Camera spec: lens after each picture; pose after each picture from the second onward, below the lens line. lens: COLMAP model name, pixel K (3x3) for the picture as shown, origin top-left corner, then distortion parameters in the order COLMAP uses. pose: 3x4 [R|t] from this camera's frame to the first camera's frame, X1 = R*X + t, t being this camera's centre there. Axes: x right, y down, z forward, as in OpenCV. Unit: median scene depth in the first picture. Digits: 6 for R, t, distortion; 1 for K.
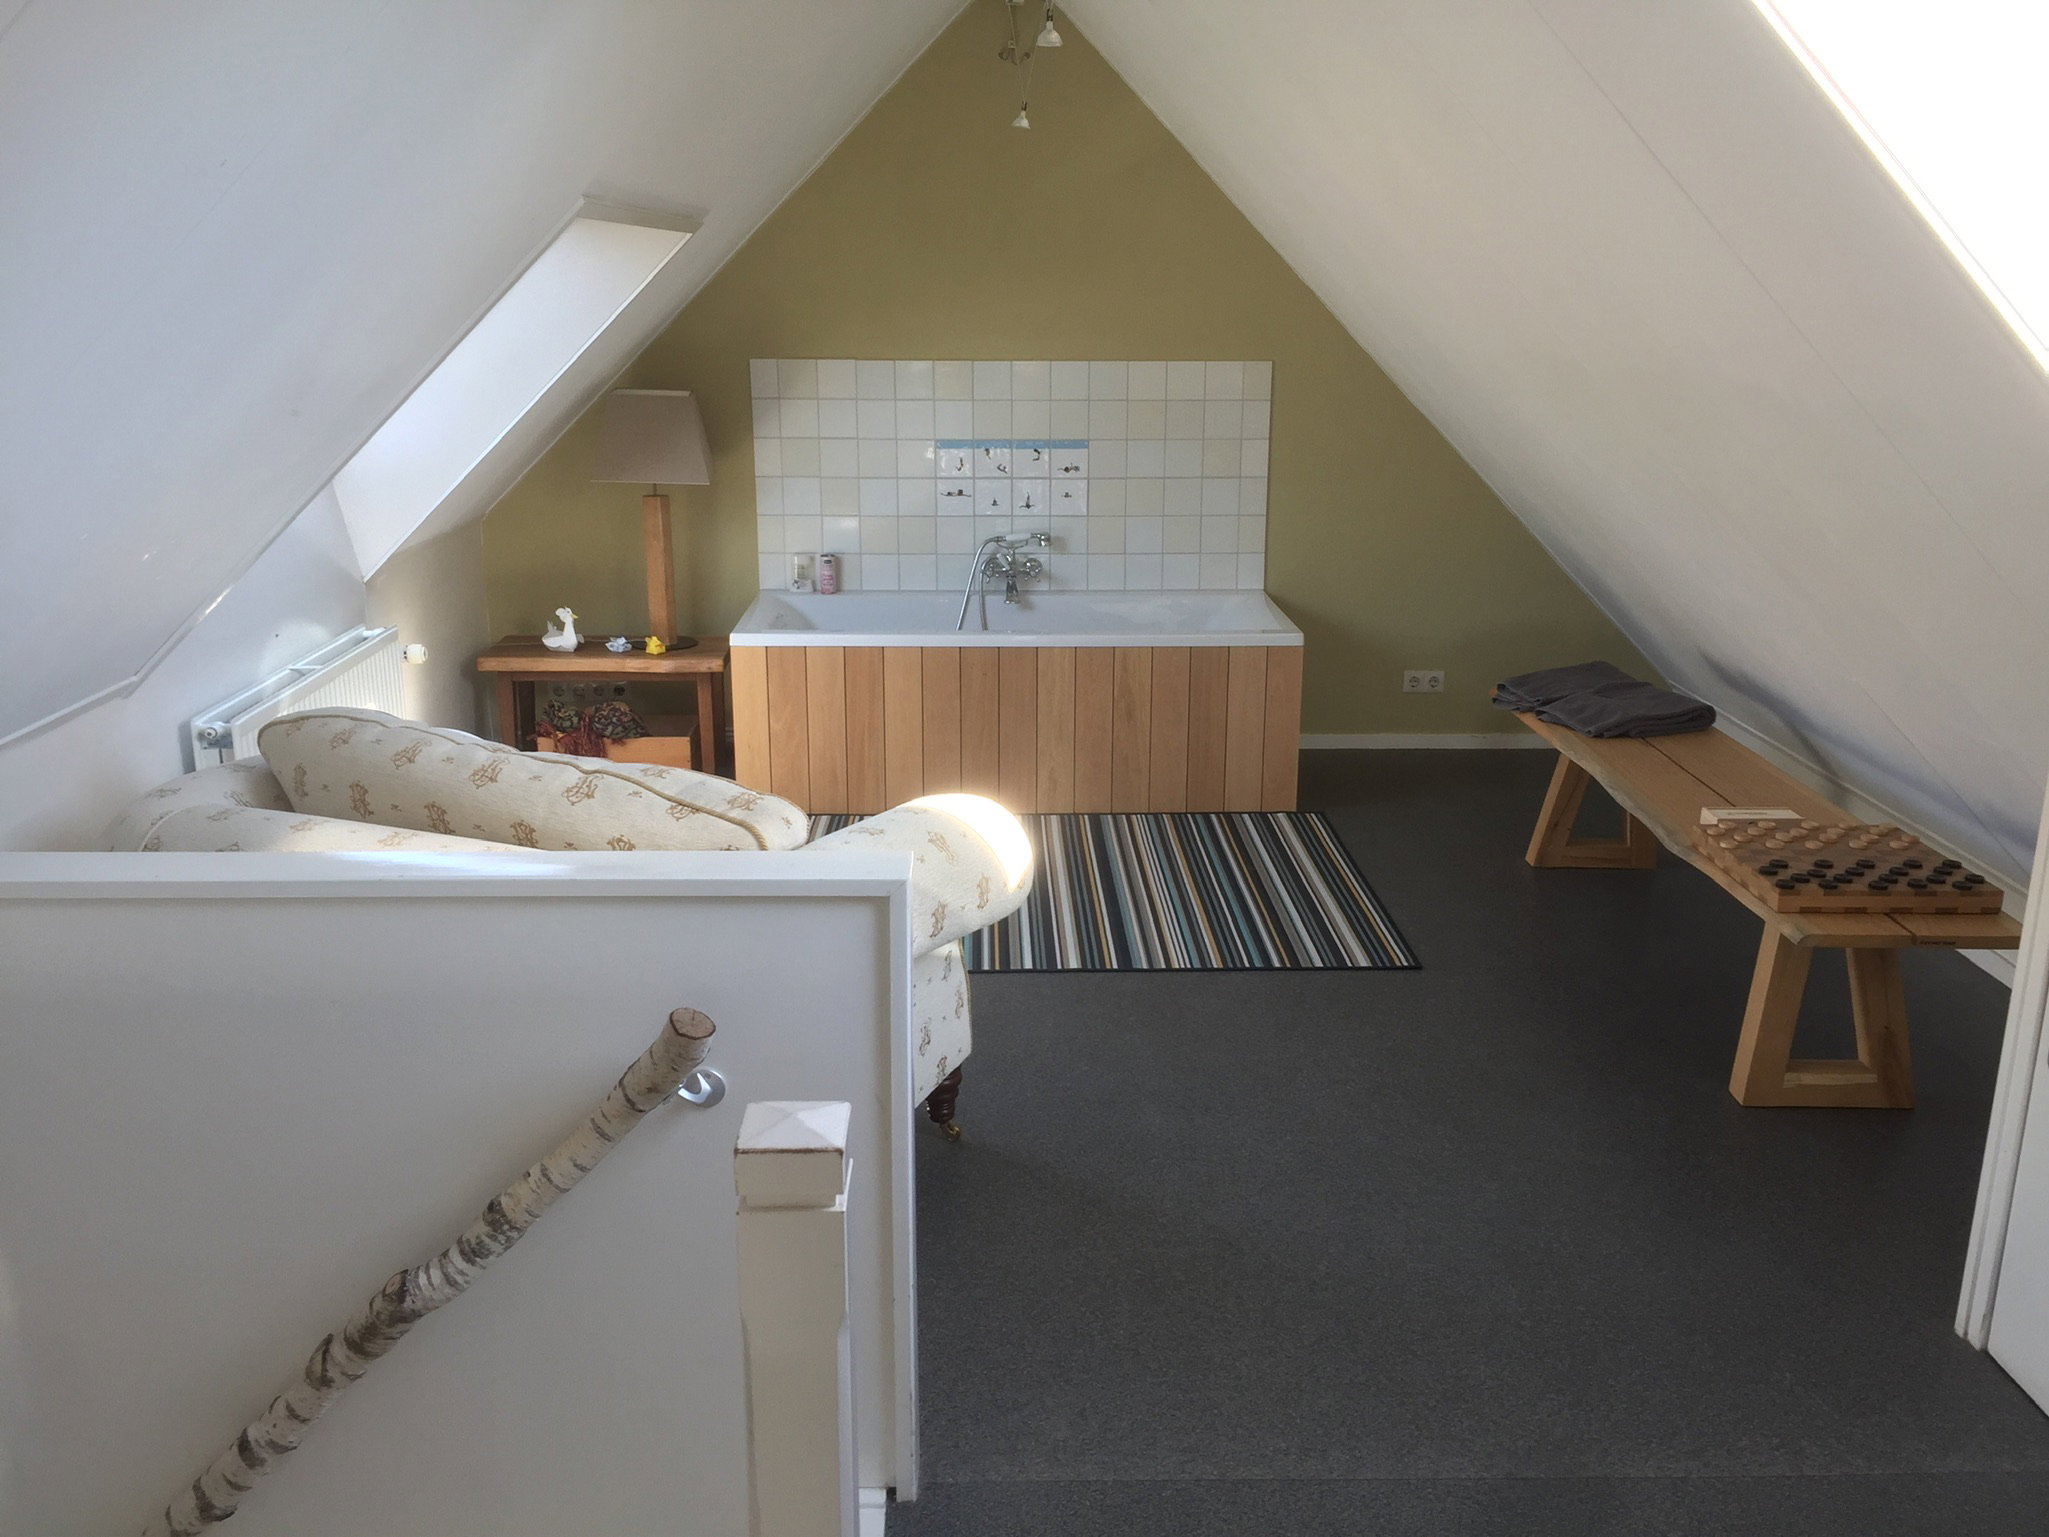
lens RADIAL K [[1735.9, 0, 1023.5], [0, 1735.9, 779.3], [0, 0, 1]] dist [0.093845, -0.062987]
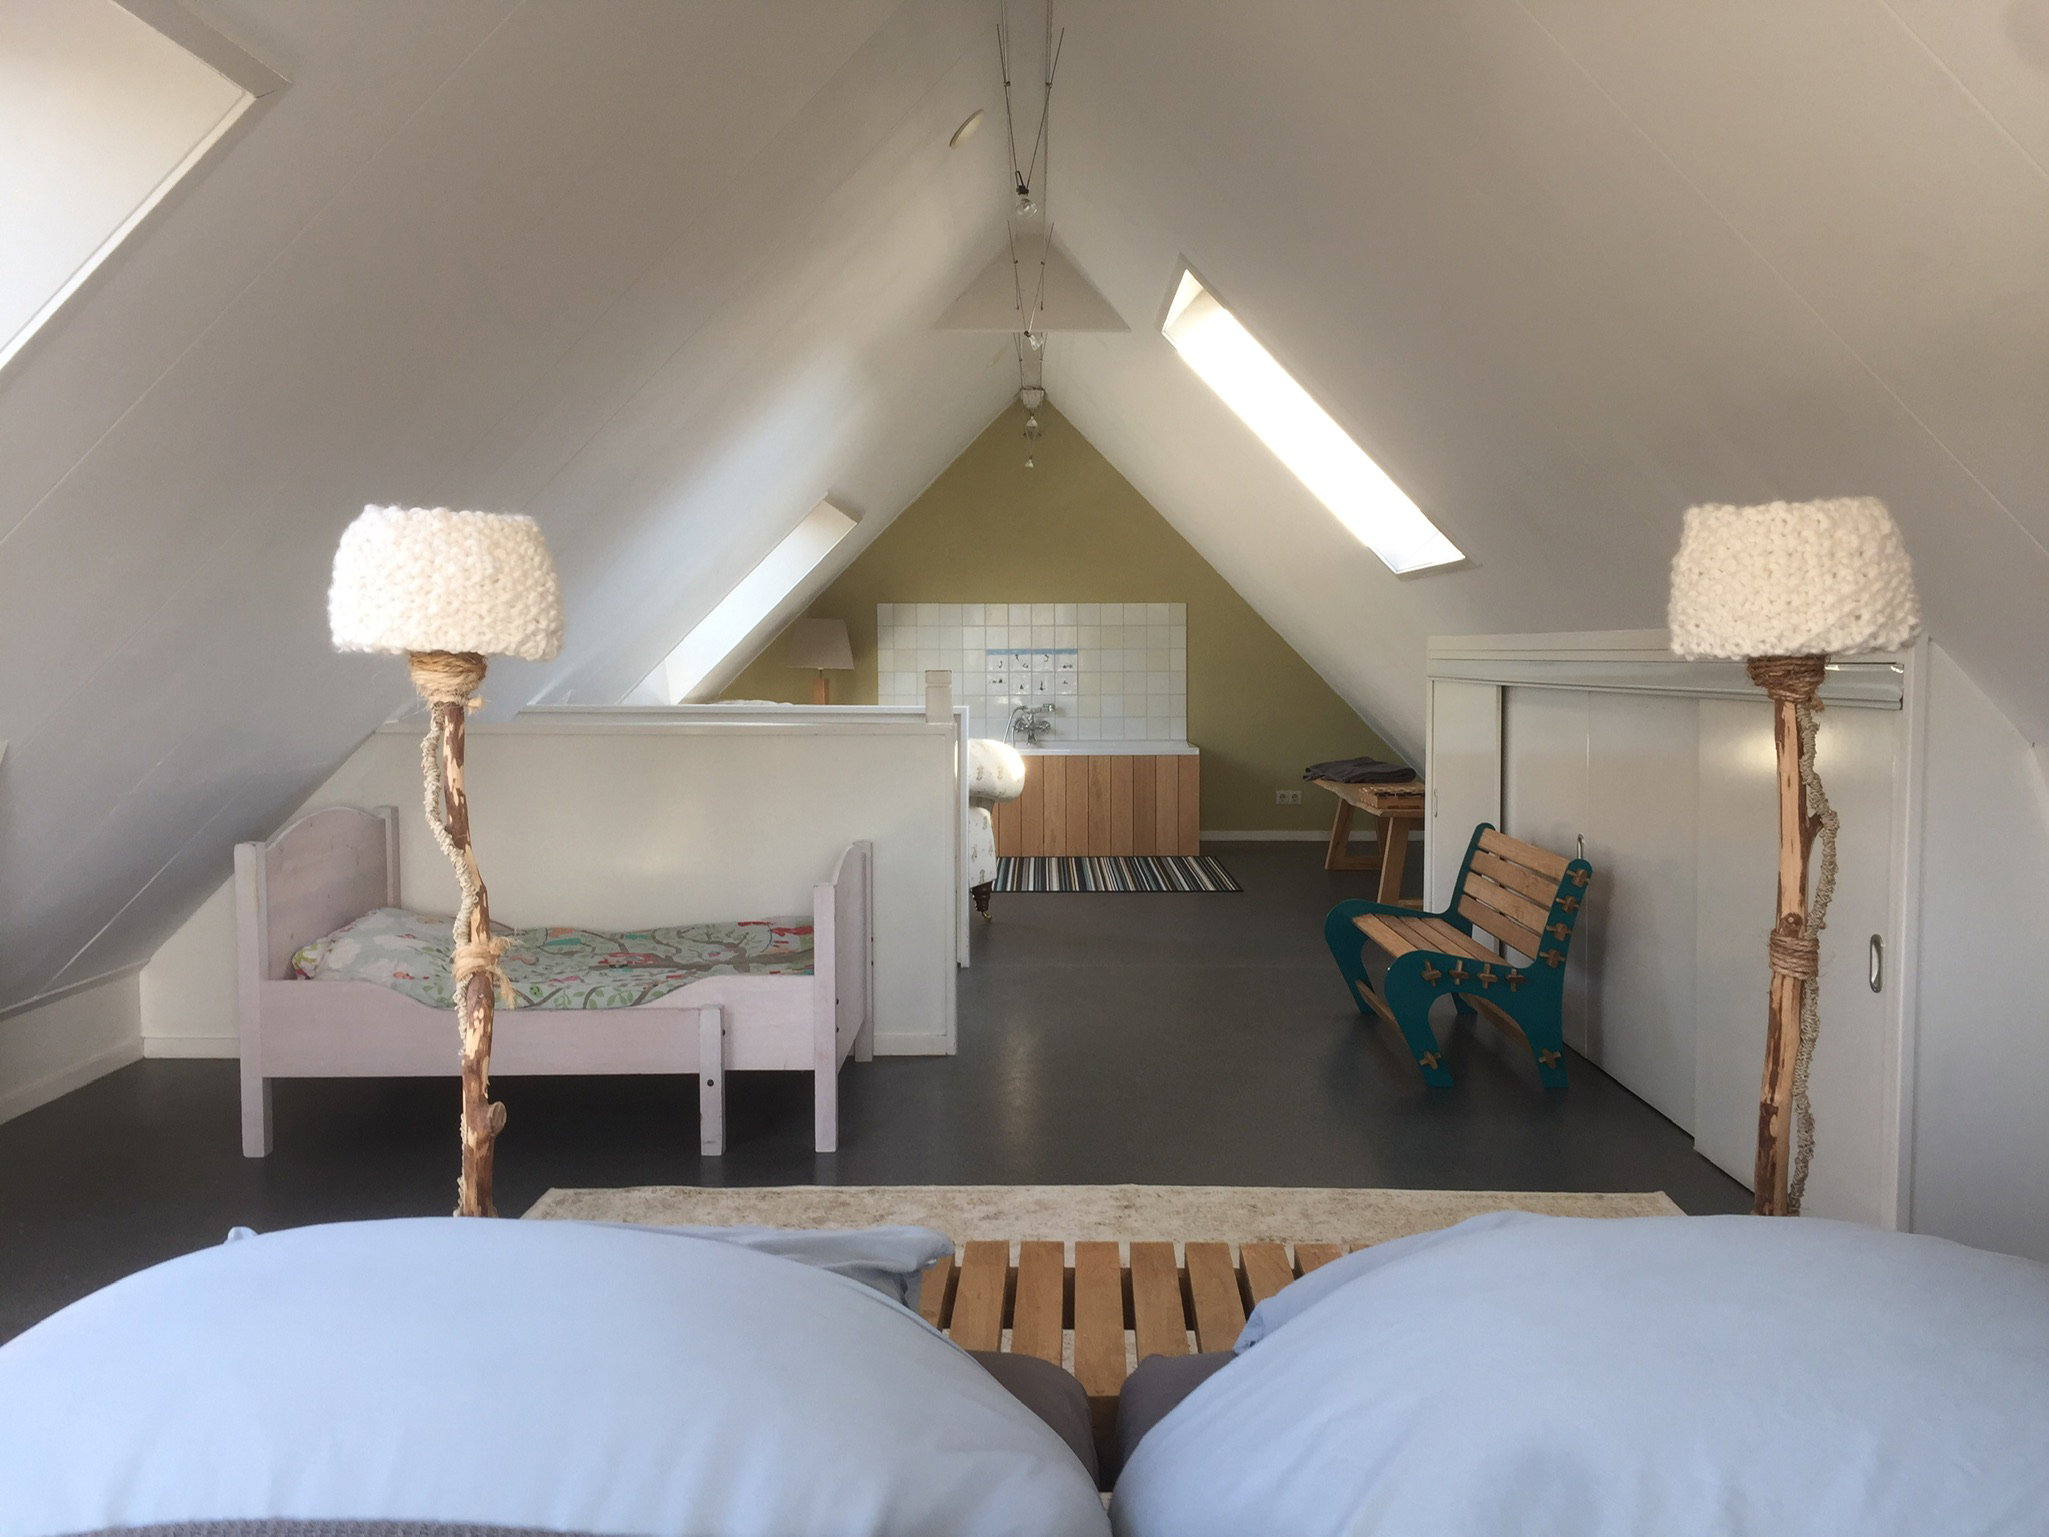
lens RADIAL K [[1735.9, 0, 1024.3], [0, 1735.9, 762.0], [0, 0, 1]] dist [0.093845, -0.062987]
pose [[0.999449, -0.002717, -0.033085, 0.043953], [-0.004257, 0.977929, -0.208895, 0.275846], [0.032922, 0.208920, 0.977378, -0.644284]]
